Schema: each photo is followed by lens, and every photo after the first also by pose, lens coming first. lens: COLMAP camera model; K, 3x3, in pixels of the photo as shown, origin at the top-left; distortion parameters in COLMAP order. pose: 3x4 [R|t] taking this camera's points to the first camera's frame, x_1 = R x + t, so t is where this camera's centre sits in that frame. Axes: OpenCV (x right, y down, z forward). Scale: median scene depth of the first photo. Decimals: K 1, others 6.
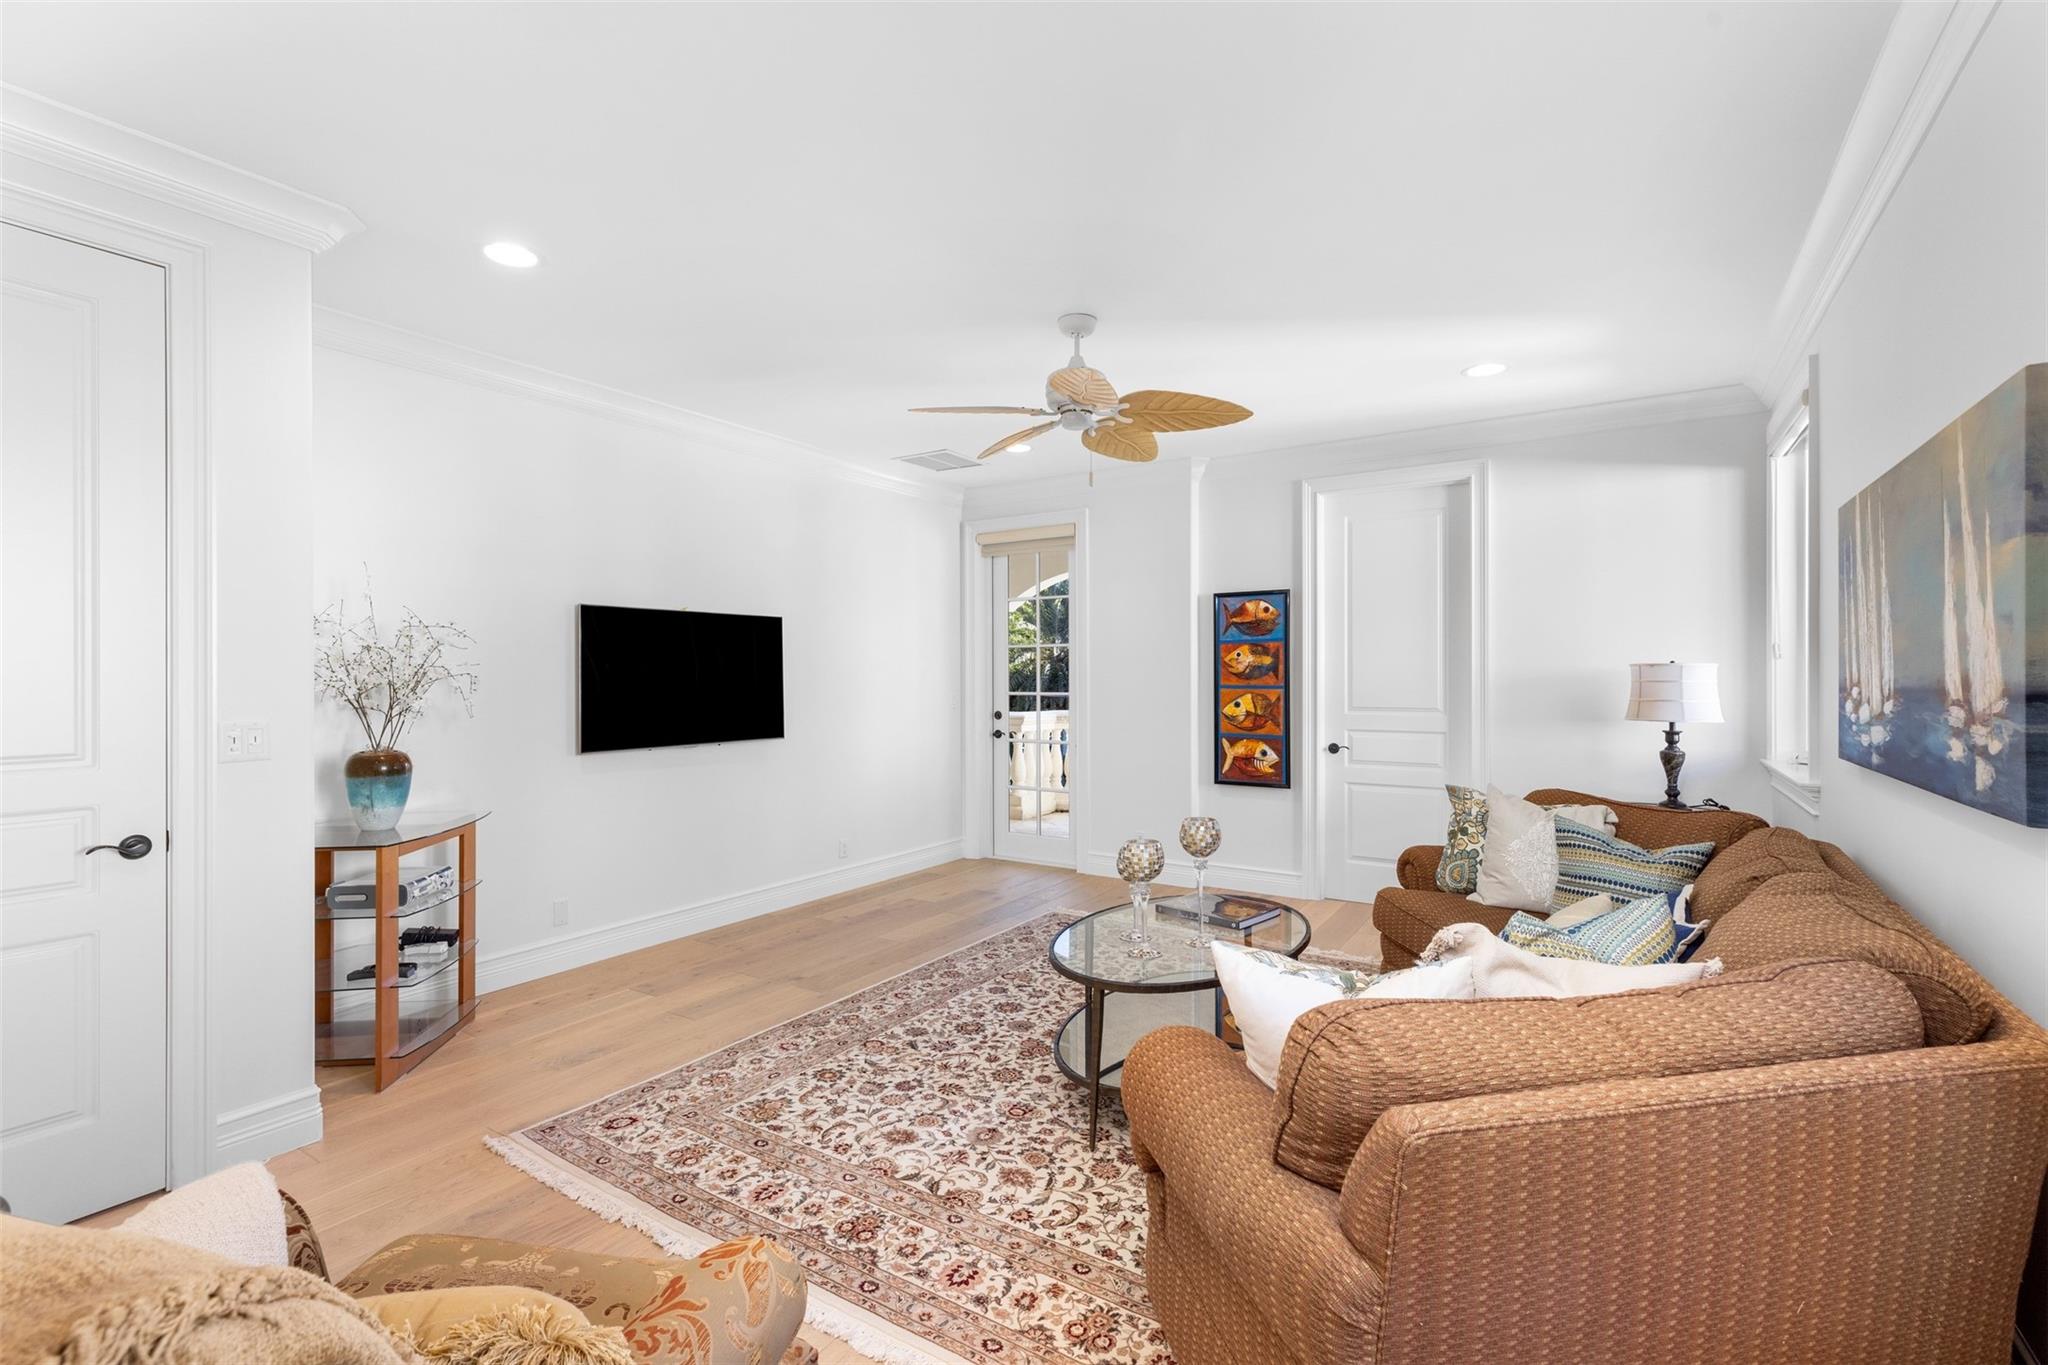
lens RADIAL K [[926.1, 0, 1024.1], [0, 926.1, 680.3], [0, 0, 1]] dist [0.005719, 0.000492]
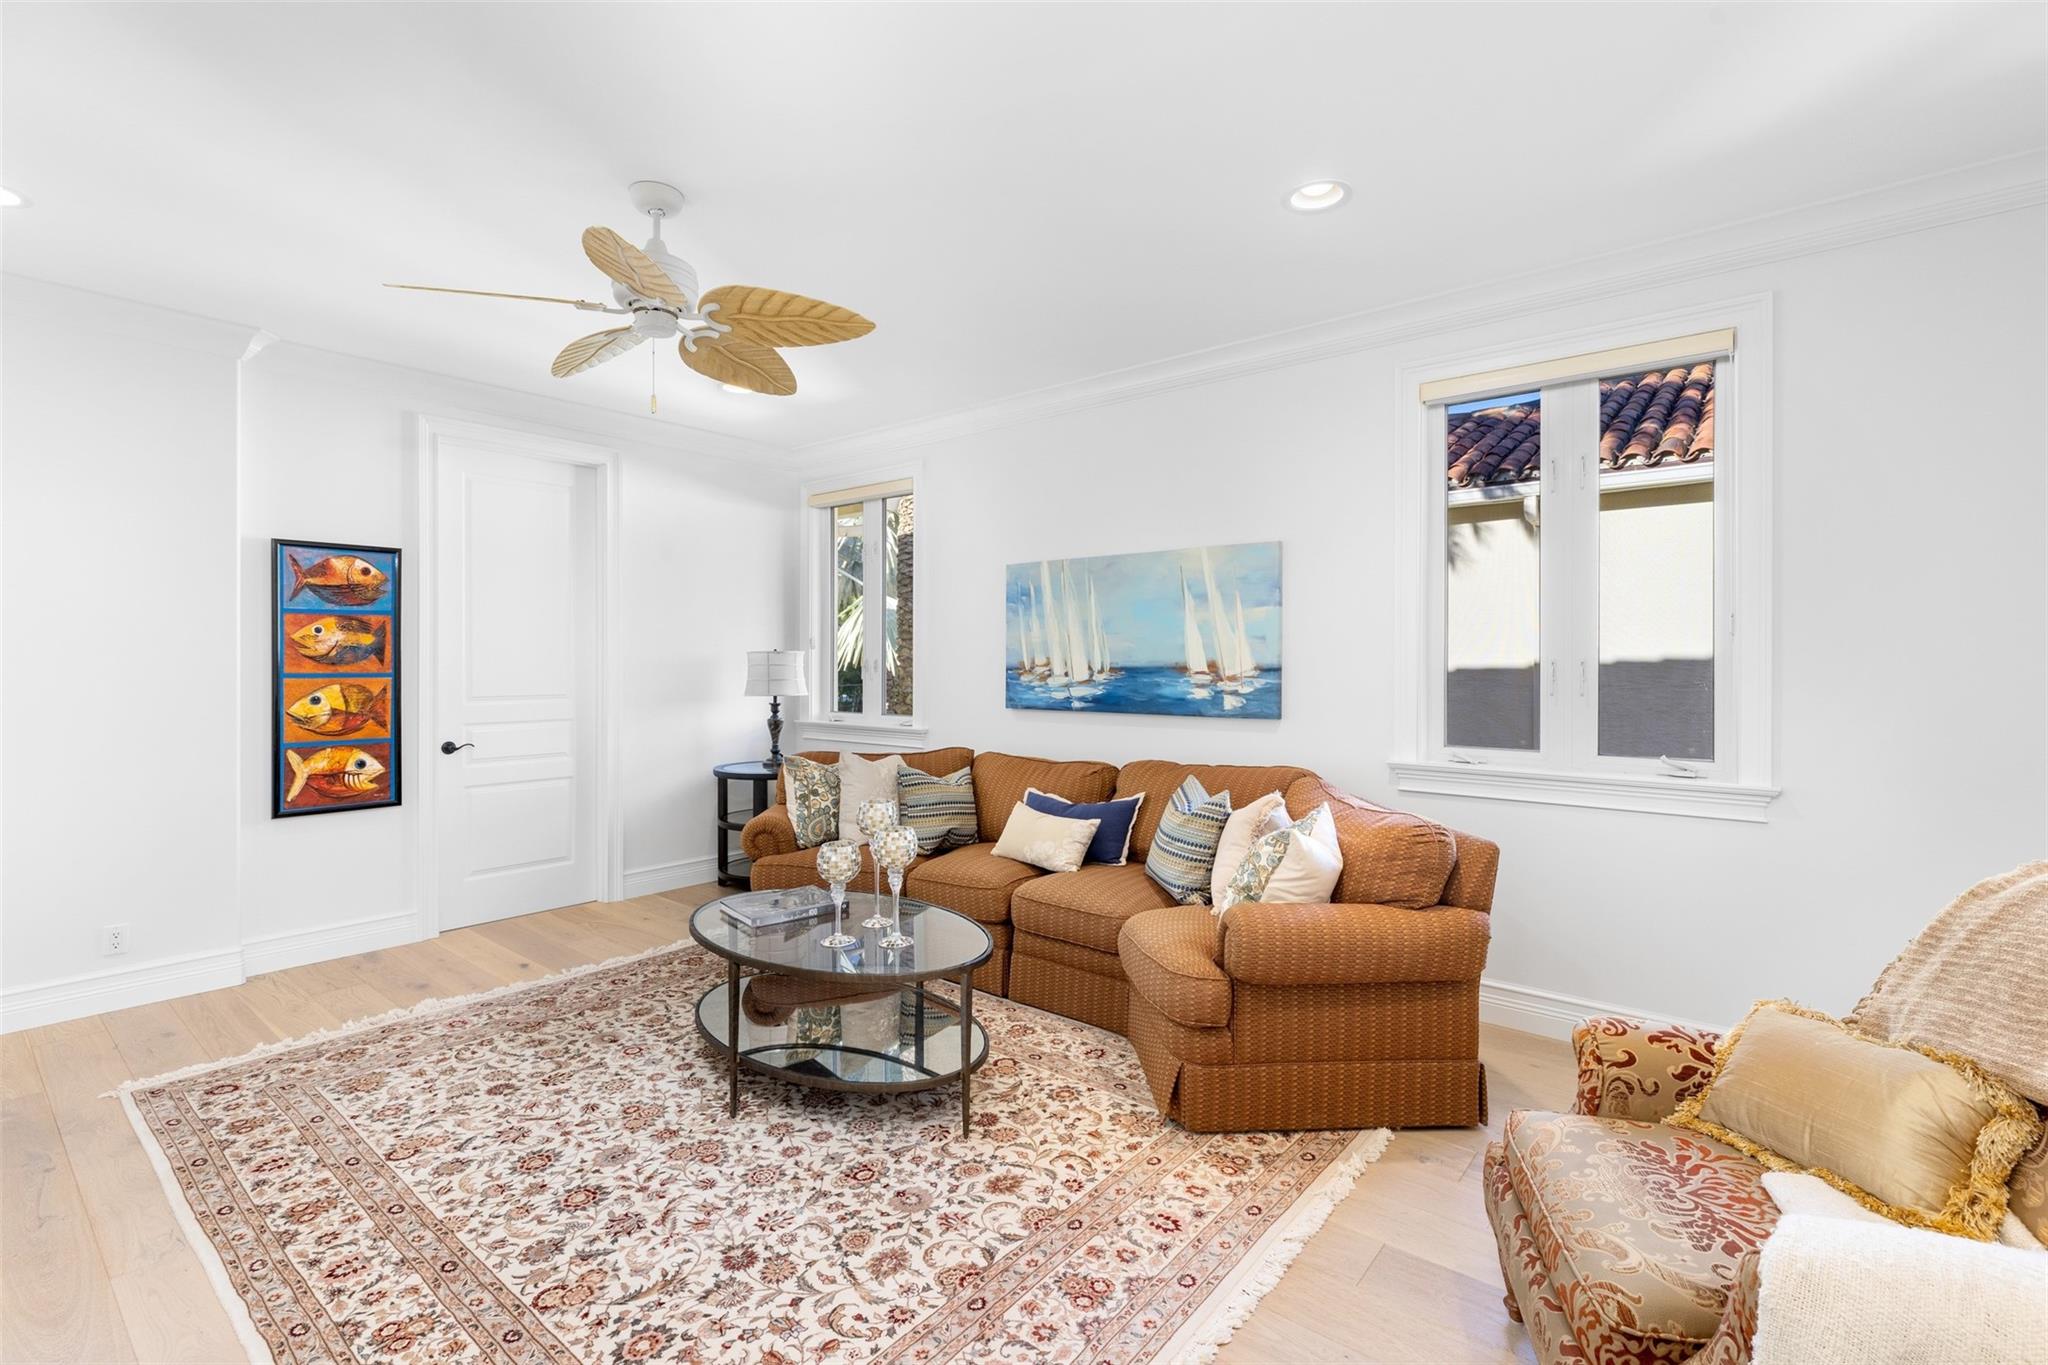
lens RADIAL K [[926.1, 0, 1026.1], [0, 926.1, 666.2], [0, 0, 1]] dist [0.005719, 0.000492]
pose [[0.106828, -0.002461, 0.994274, -0.515557], [0.003646, 0.999991, 0.002083, 0.000733], [-0.994271, 0.003403, 0.106836, 0.472695]]
